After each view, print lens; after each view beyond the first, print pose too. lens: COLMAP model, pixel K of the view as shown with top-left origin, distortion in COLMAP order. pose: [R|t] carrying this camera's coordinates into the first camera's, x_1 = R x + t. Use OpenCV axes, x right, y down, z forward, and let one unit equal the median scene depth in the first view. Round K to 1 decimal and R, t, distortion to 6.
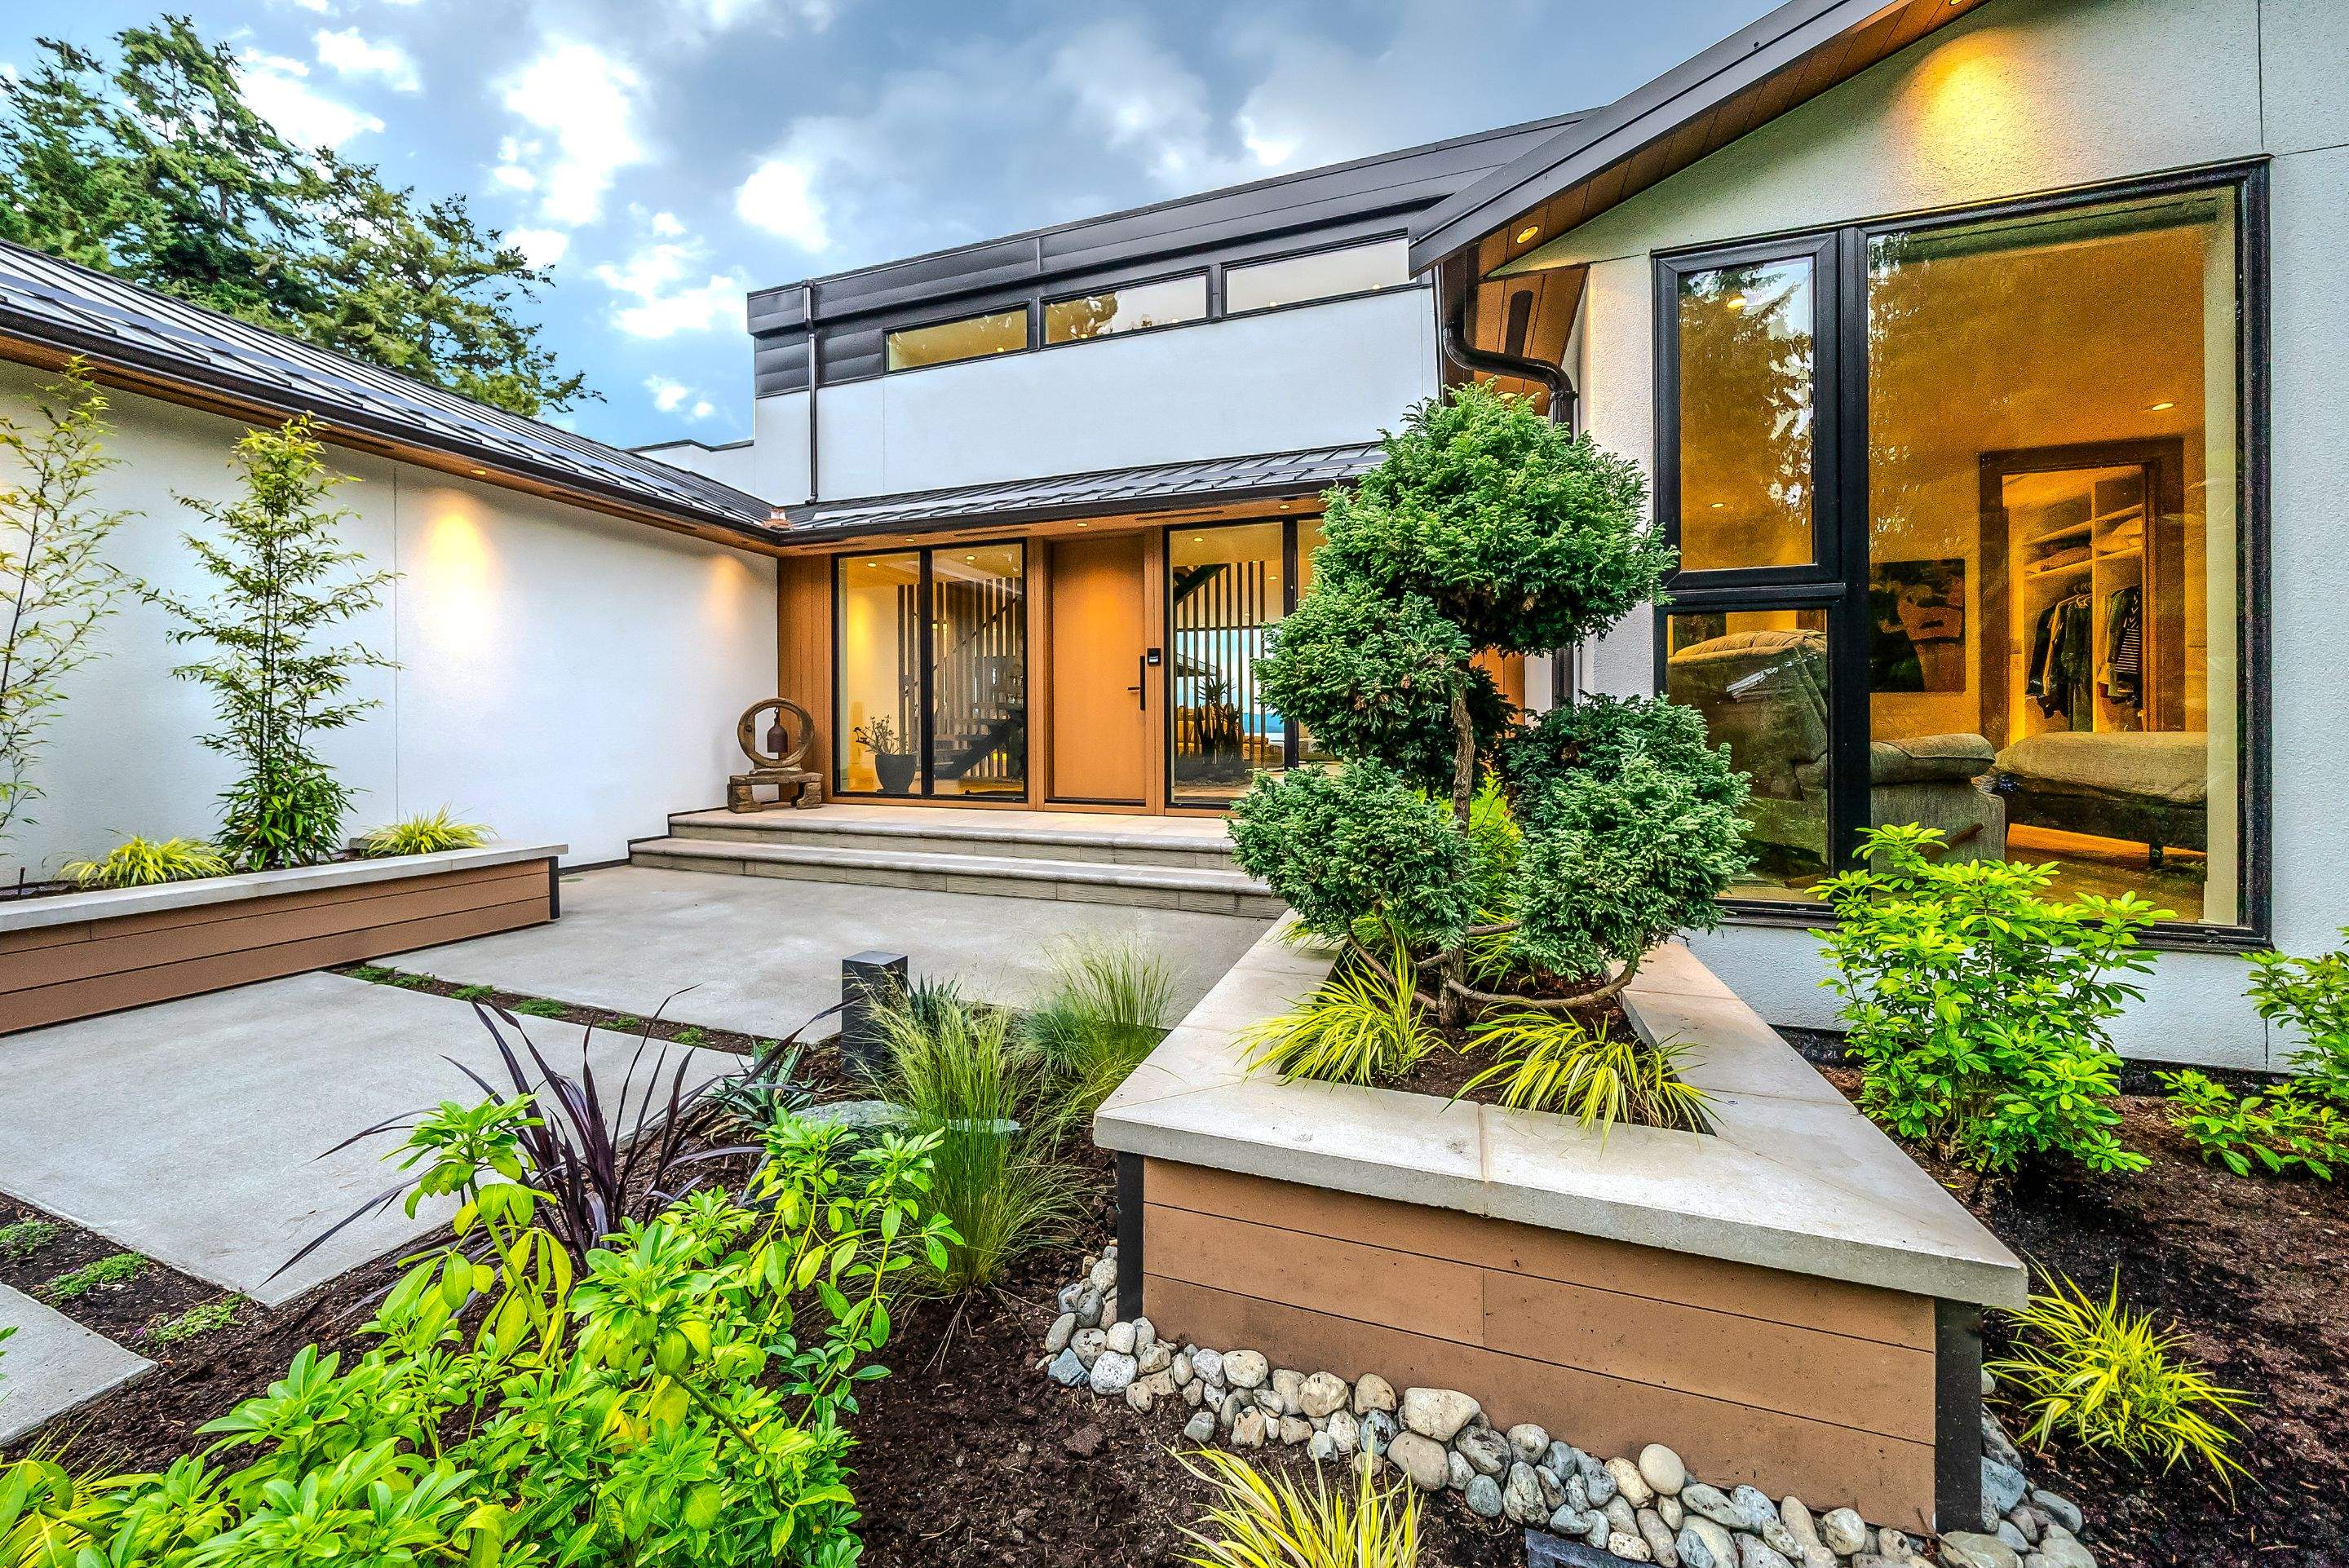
lens RADIAL K [[870.4, 0, 1123.5], [0, 870.4, 732.6], [0, 0, 1]] dist [-0.007344, -0.000240]
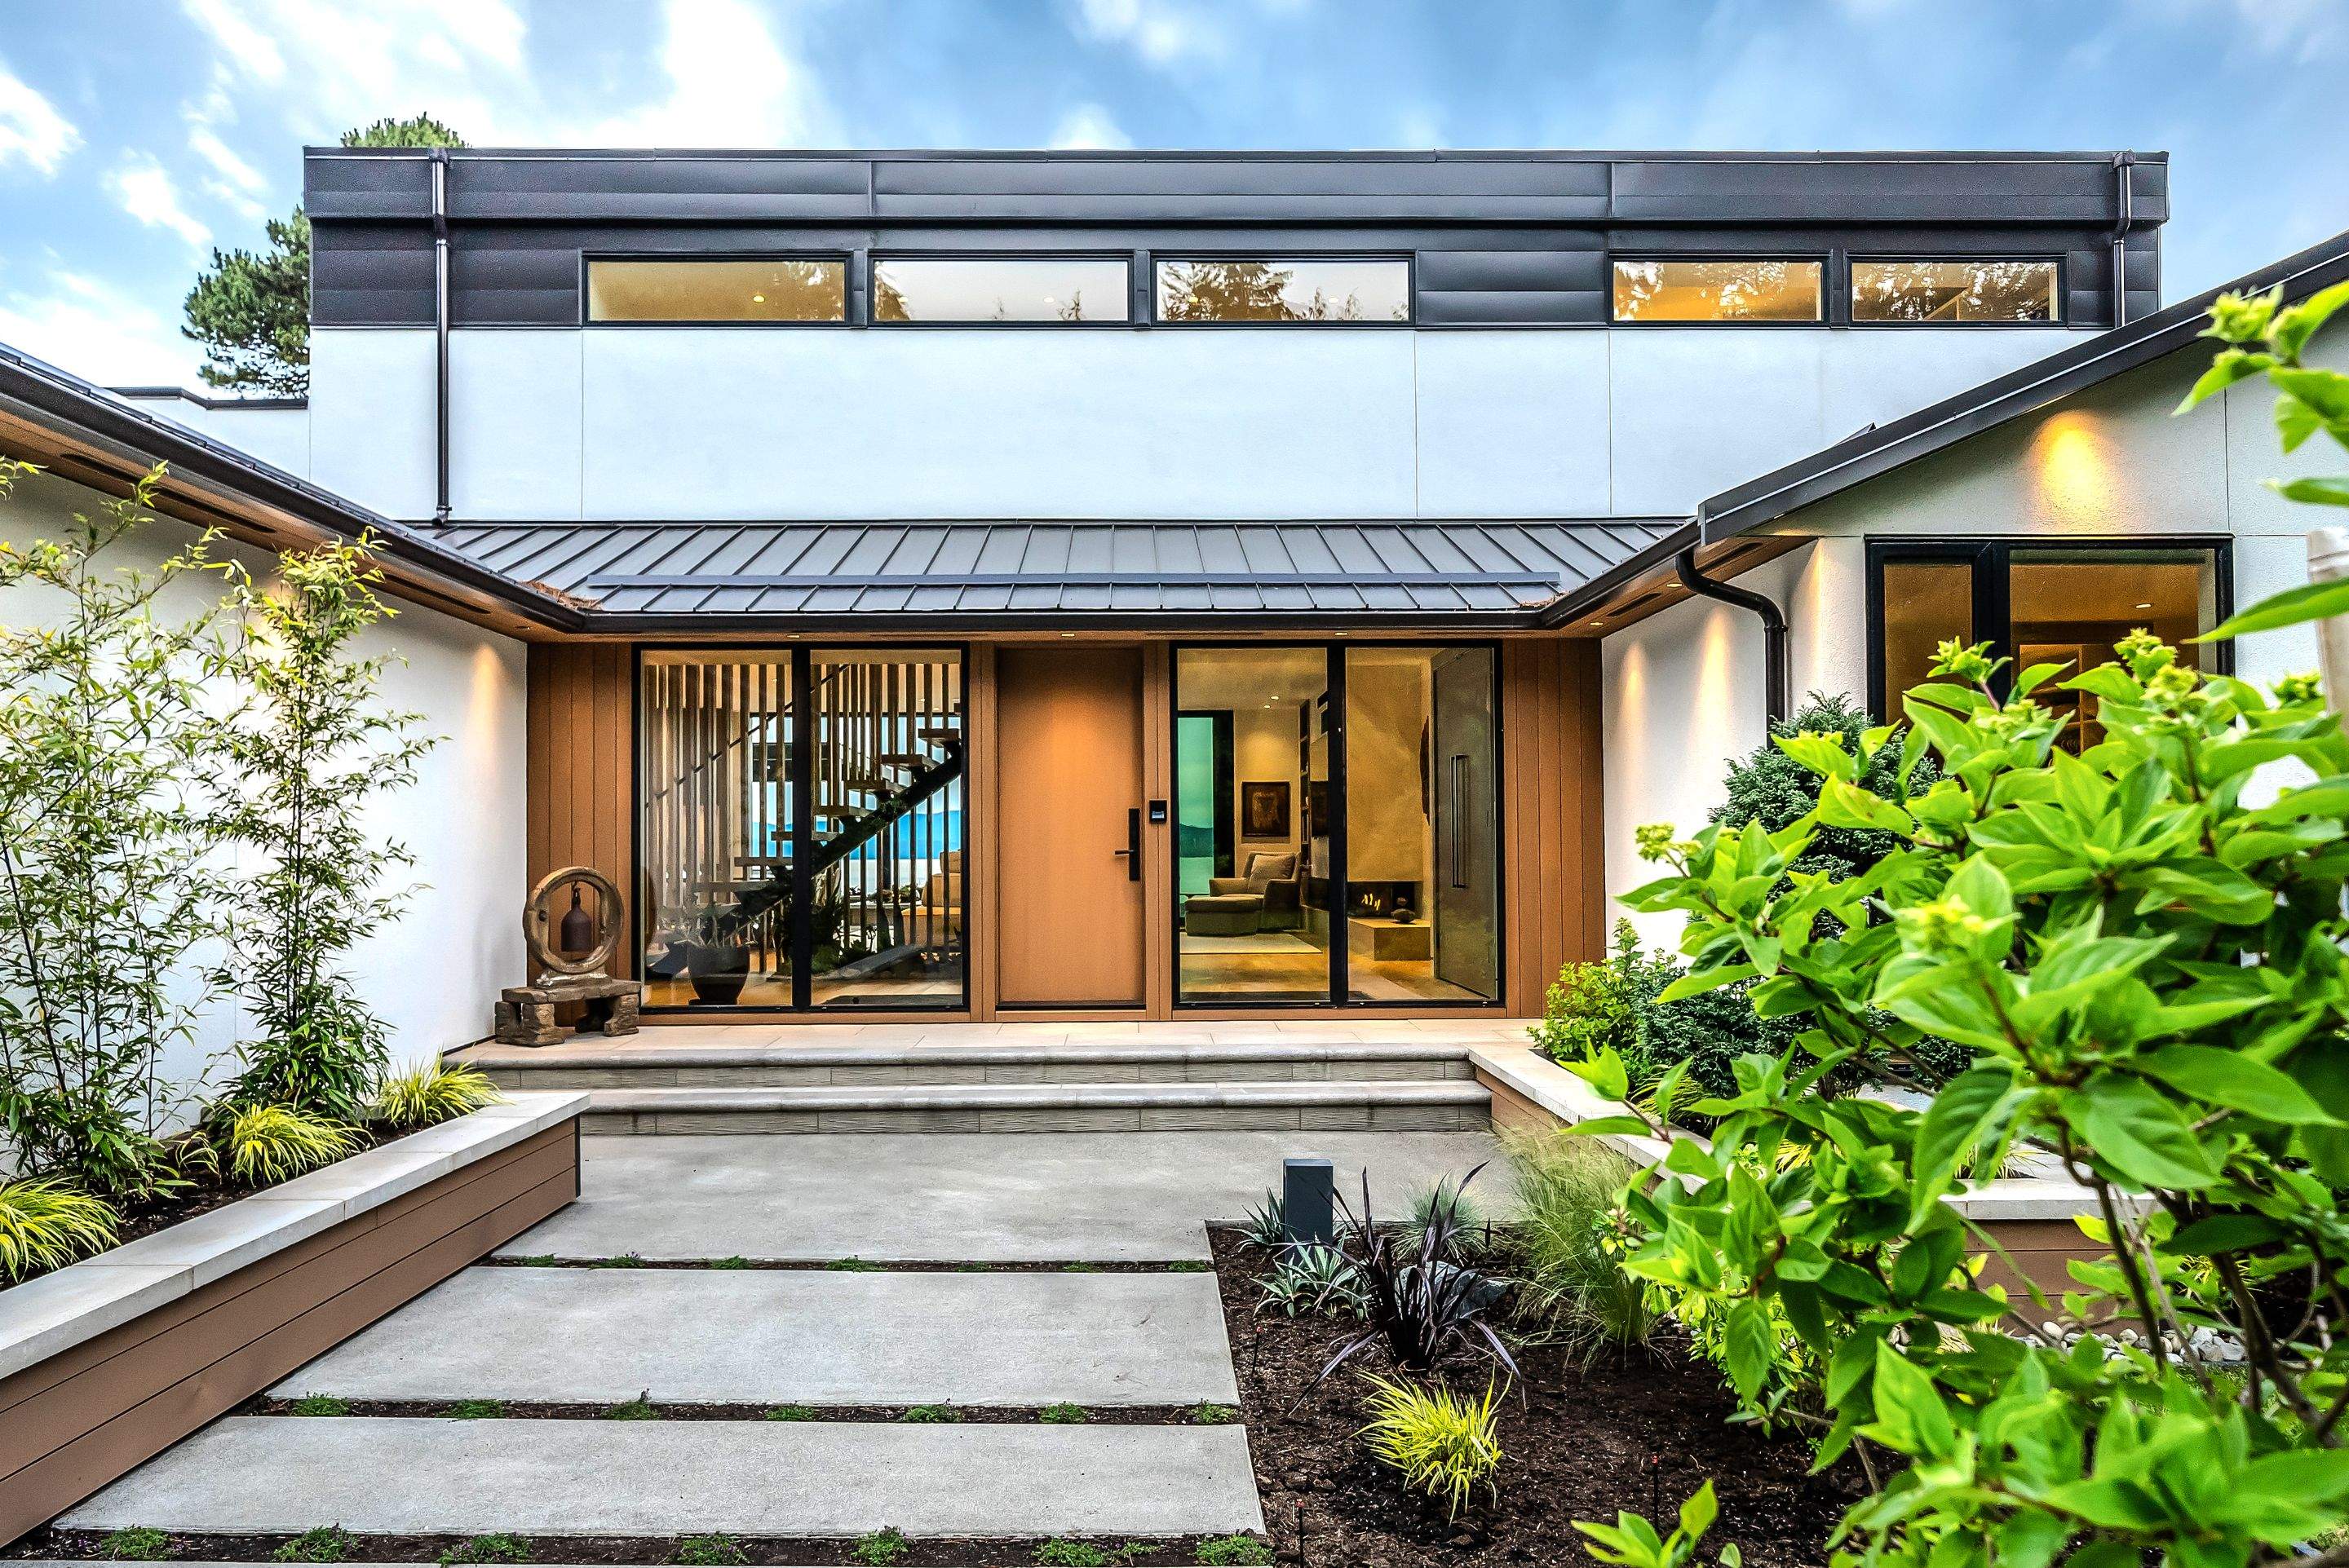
lens RADIAL K [[1636.4, 0, 1145.1], [0, 1636.4, 838.2], [0, 0, 1]] dist [0.005633, 0.002246]
pose [[0.932210, -0.006195, 0.361865, -0.466590], [0.011150, 0.999870, -0.011605, -0.044691], [-0.361746, 0.014853, 0.932158, -0.309740]]
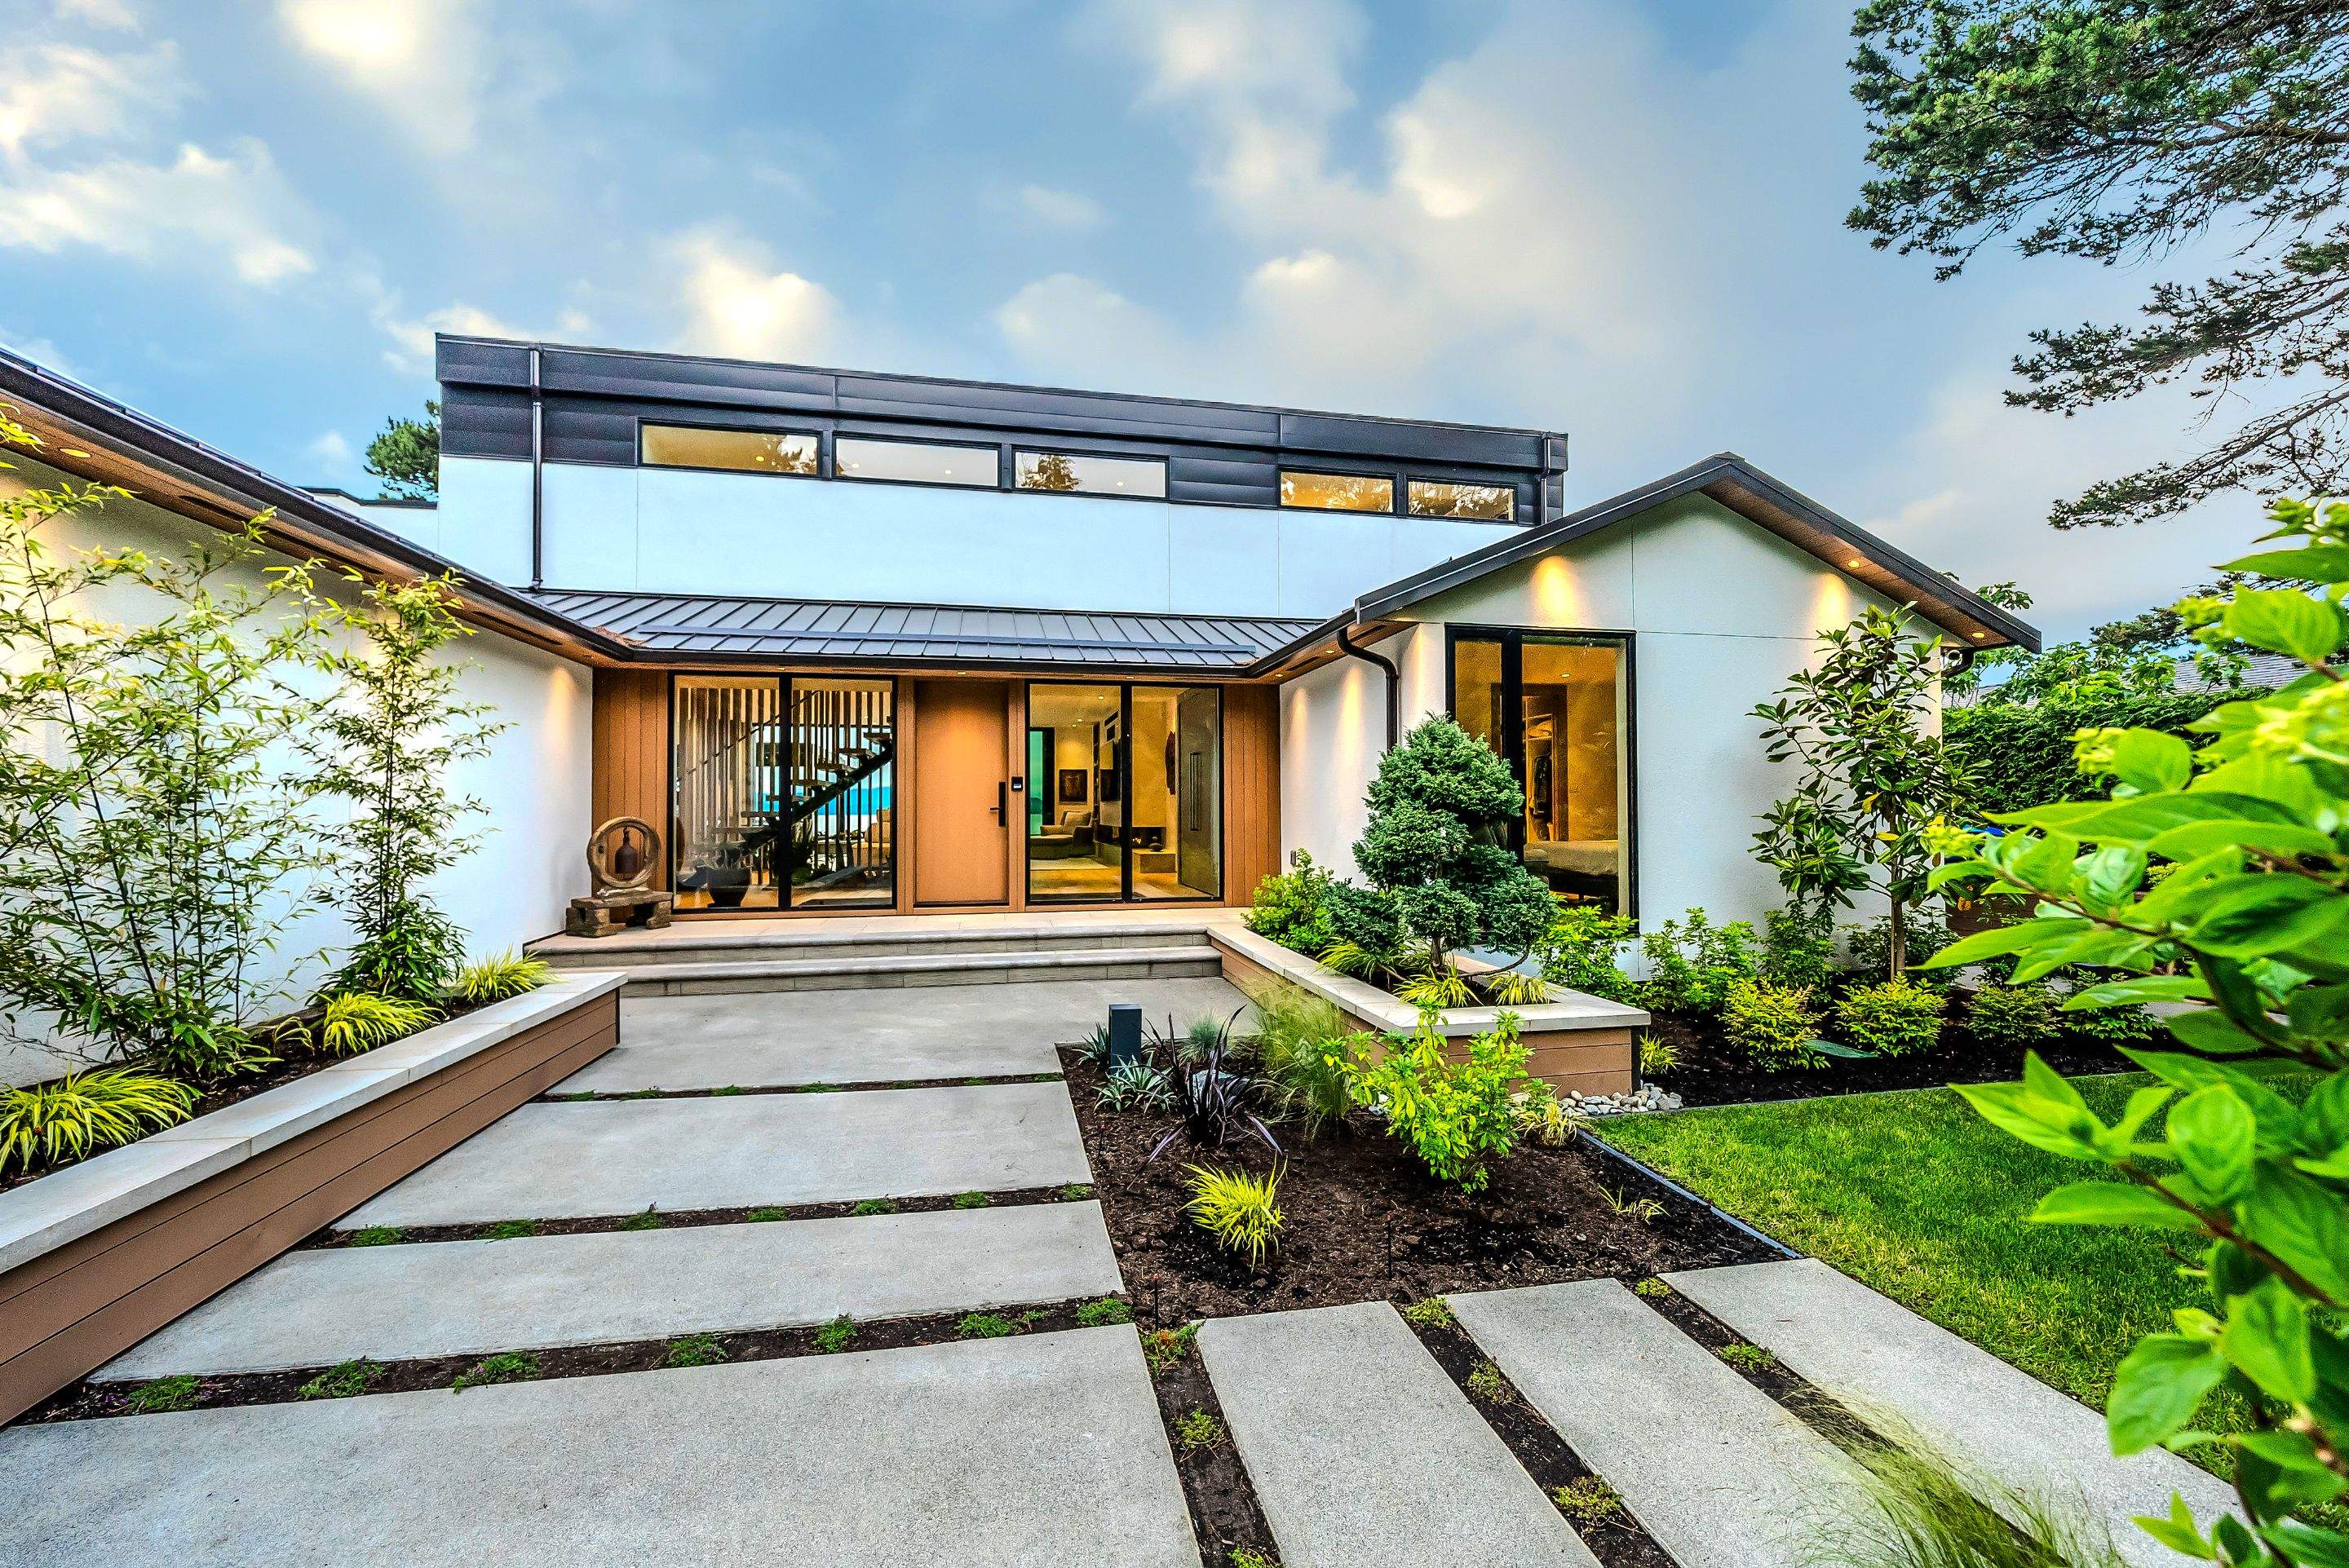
lens RADIAL K [[915.7, 0, 1164.3], [0, 915.7, 802.1], [0, 0, 1]] dist [-0.001567, -0.000484]
pose [[0.851522, -0.001340, 0.524317, -0.443850], [0.008652, 0.999896, -0.011496, -0.041825], [-0.524248, 0.014326, 0.851445, -0.203915]]
